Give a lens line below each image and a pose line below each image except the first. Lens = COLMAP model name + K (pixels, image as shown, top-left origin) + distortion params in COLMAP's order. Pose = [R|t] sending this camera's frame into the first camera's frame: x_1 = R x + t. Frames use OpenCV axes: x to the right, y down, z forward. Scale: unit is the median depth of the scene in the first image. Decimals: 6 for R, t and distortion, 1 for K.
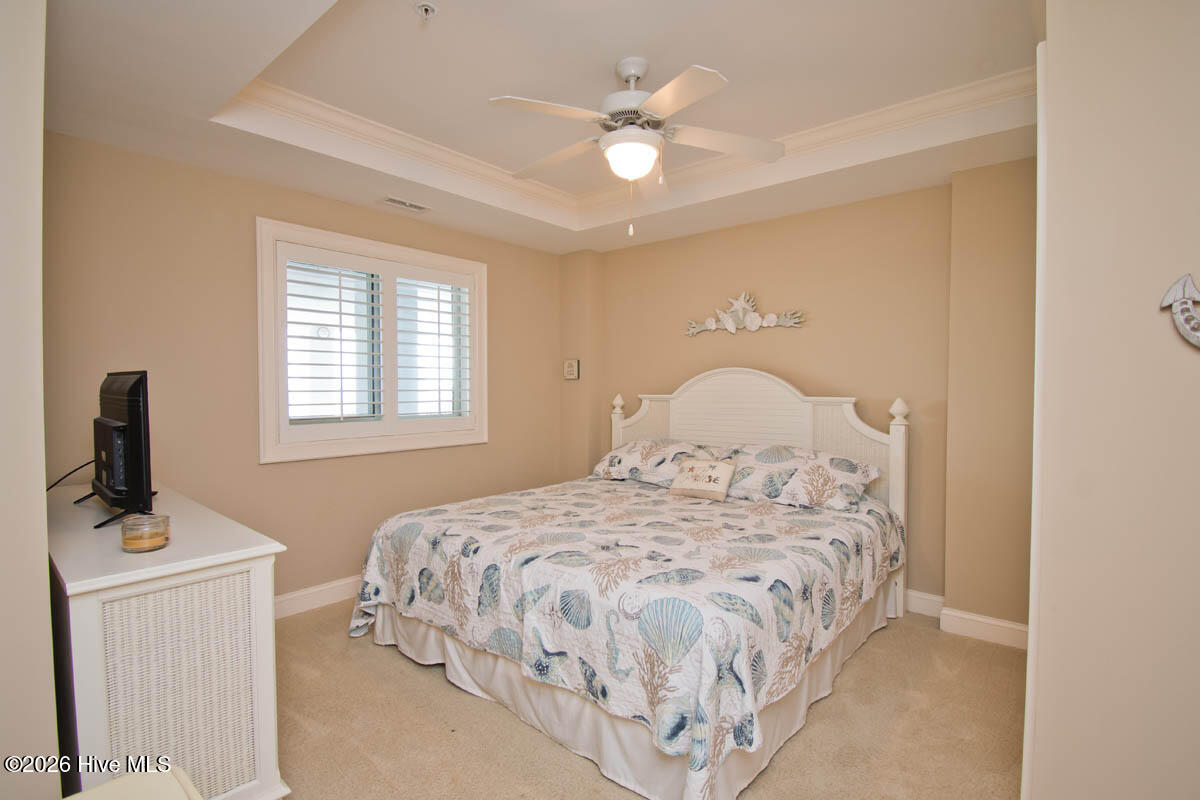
lens RADIAL K [[530.1, 0, 597.5], [0, 530.1, 399.0], [0, 0, 1]] dist [-0.000234, -0.000206]
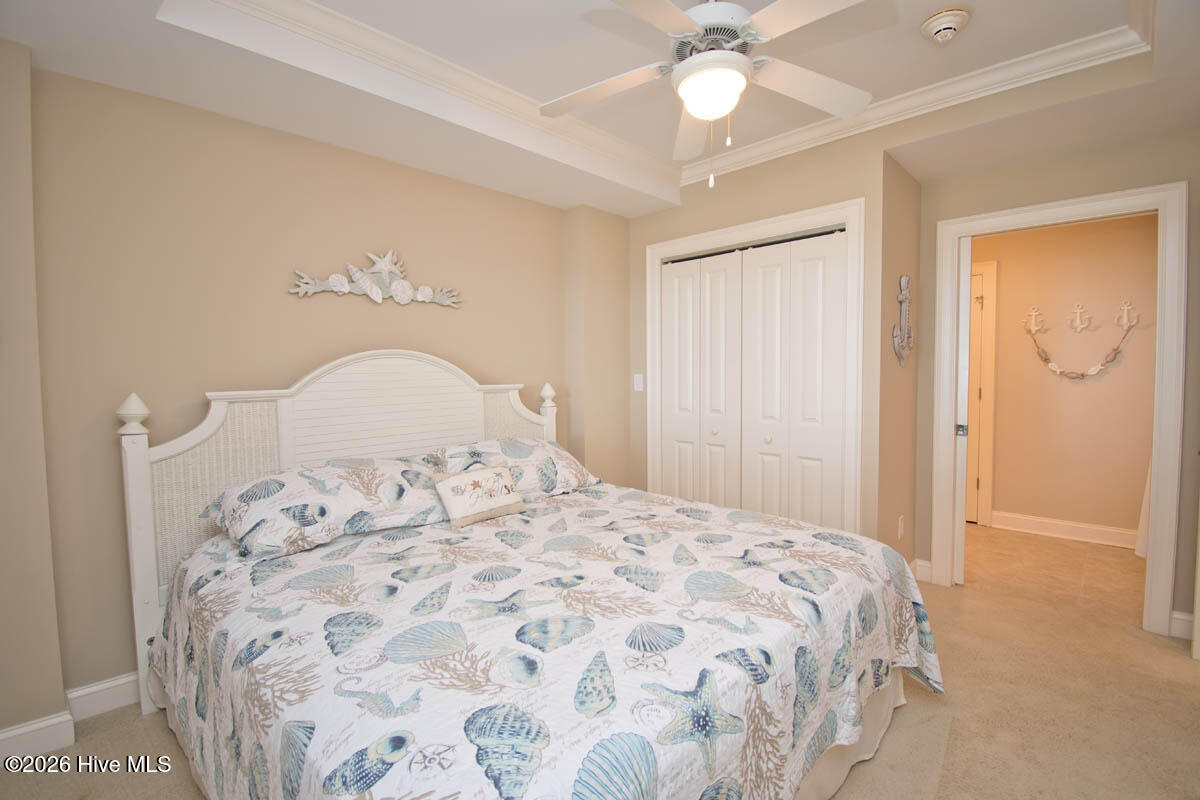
lens RADIAL K [[530.1, 0, 597.5], [0, 530.1, 399.0], [0, 0, 1]] dist [-0.000234, -0.000206]
pose [[0.096428, -0.053578, 0.993897, -0.496151], [0.030173, 0.998249, 0.050885, -0.020217], [-0.994883, 0.025082, 0.097875, 0.683944]]
